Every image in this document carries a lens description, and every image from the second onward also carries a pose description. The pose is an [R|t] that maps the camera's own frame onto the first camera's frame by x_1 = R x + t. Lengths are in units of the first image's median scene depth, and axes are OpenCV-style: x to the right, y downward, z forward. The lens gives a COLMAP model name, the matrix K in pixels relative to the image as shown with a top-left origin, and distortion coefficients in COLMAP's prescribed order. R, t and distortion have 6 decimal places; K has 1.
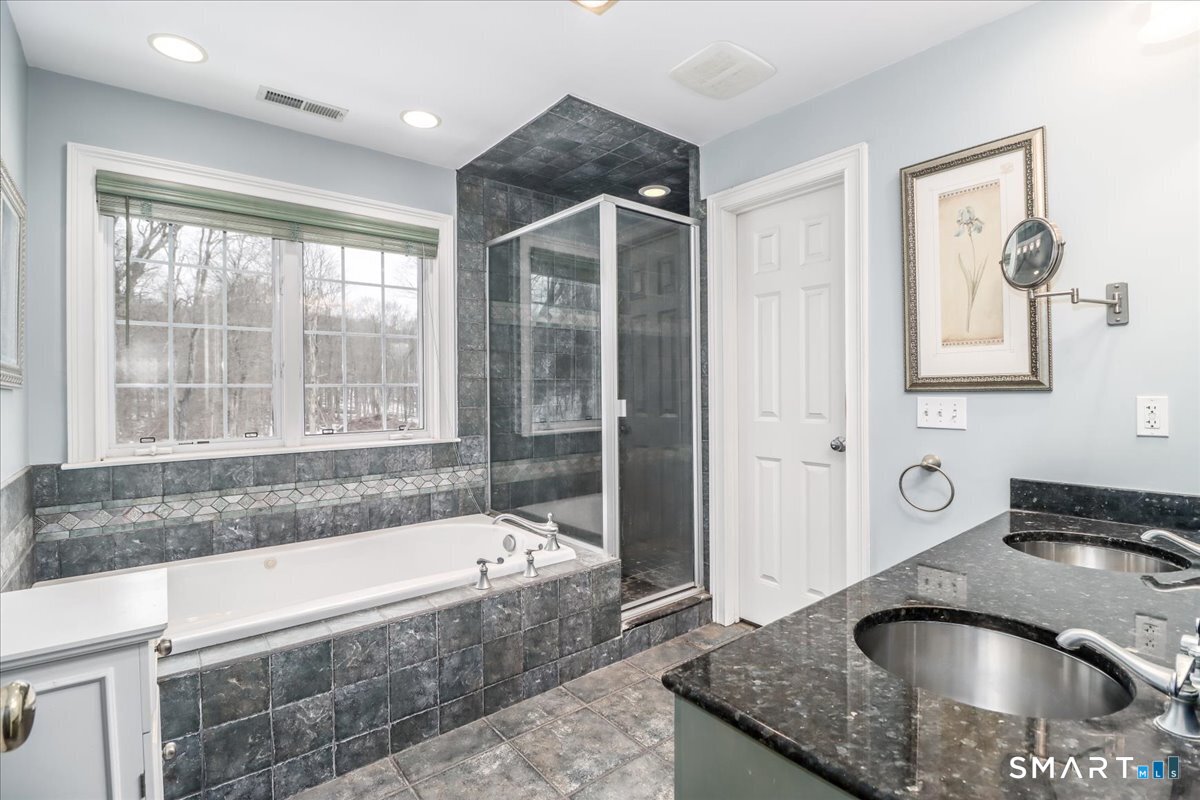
lens RADIAL K [[554.7, 0, 605.4], [0, 554.7, 391.7], [0, 0, 1]] dist [0.000546, -0.013788]
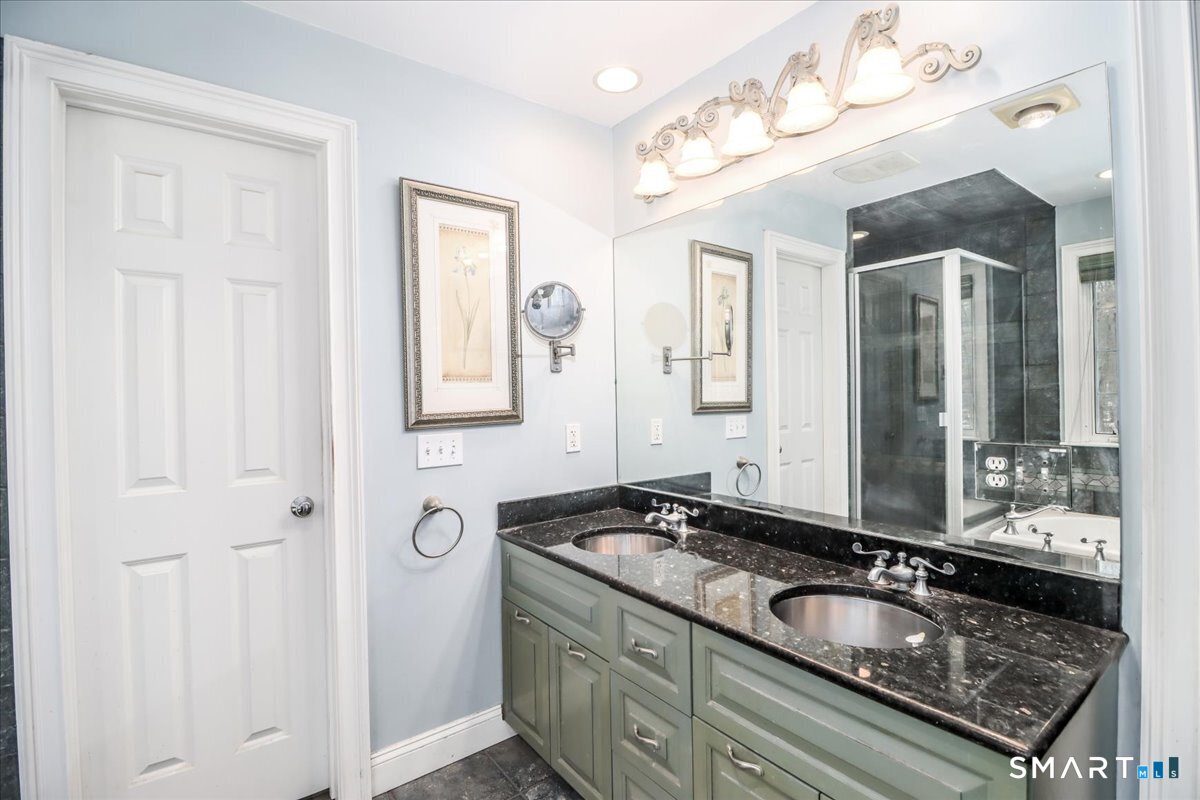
lens RADIAL K [[554.7, 0, 605.4], [0, 554.7, 391.7], [0, 0, 1]] dist [0.000546, -0.013788]
pose [[0.031669, 0.006367, 0.999478, -0.342534], [0.024478, 0.999675, -0.007144, -0.048754], [-0.999199, 0.024692, 0.031502, 0.669578]]
